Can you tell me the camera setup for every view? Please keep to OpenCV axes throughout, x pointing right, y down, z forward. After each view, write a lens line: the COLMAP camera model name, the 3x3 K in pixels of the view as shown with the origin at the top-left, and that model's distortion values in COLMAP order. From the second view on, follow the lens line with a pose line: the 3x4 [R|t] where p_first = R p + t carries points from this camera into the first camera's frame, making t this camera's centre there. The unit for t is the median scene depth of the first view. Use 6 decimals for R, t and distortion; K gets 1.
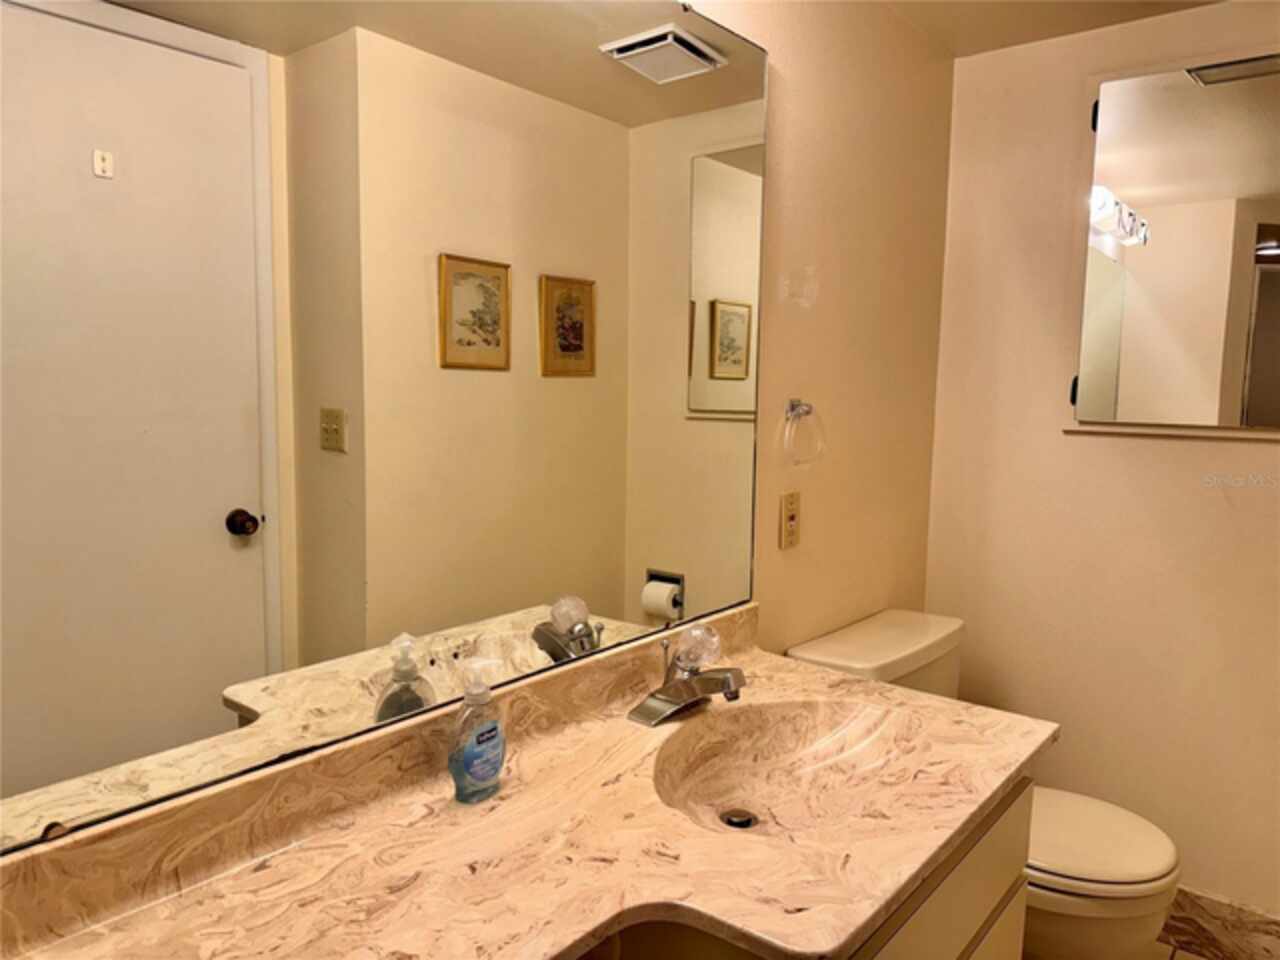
lens RADIAL K [[903.5, 0, 640.0], [0, 903.5, 480.0], [0, 0, 1]] dist [0.093882, -0.125495]
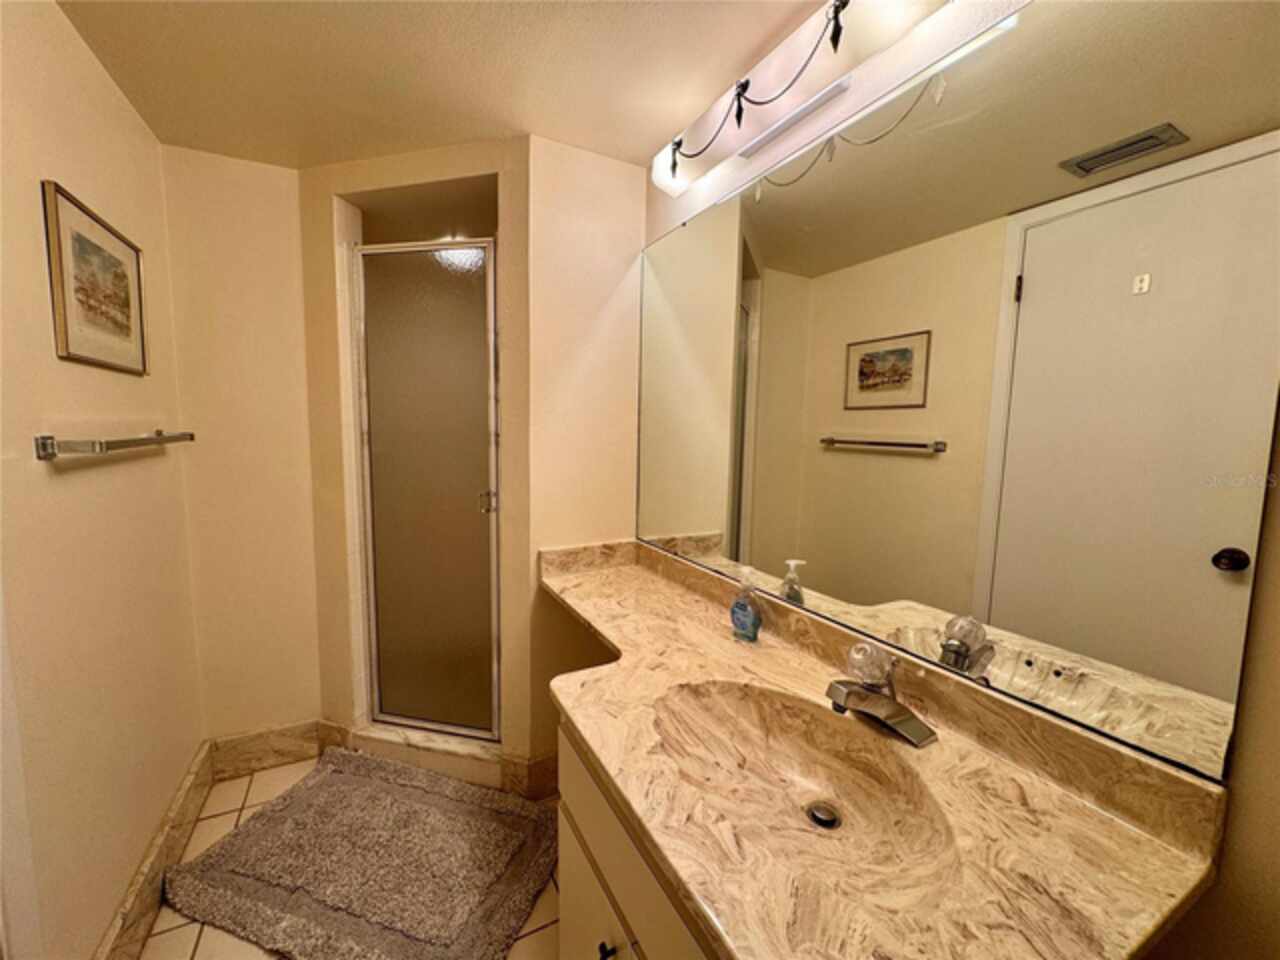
lens RADIAL K [[515.7, 0, 638.9], [0, 515.7, 476.5], [0, 0, 1]] dist [-0.000591, 0.000133]
pose [[-0.405001, 0.058157, -0.912465, 0.761824], [-0.117106, 0.986456, 0.114850, -0.074656], [0.906786, 0.153370, -0.392706, 1.018757]]
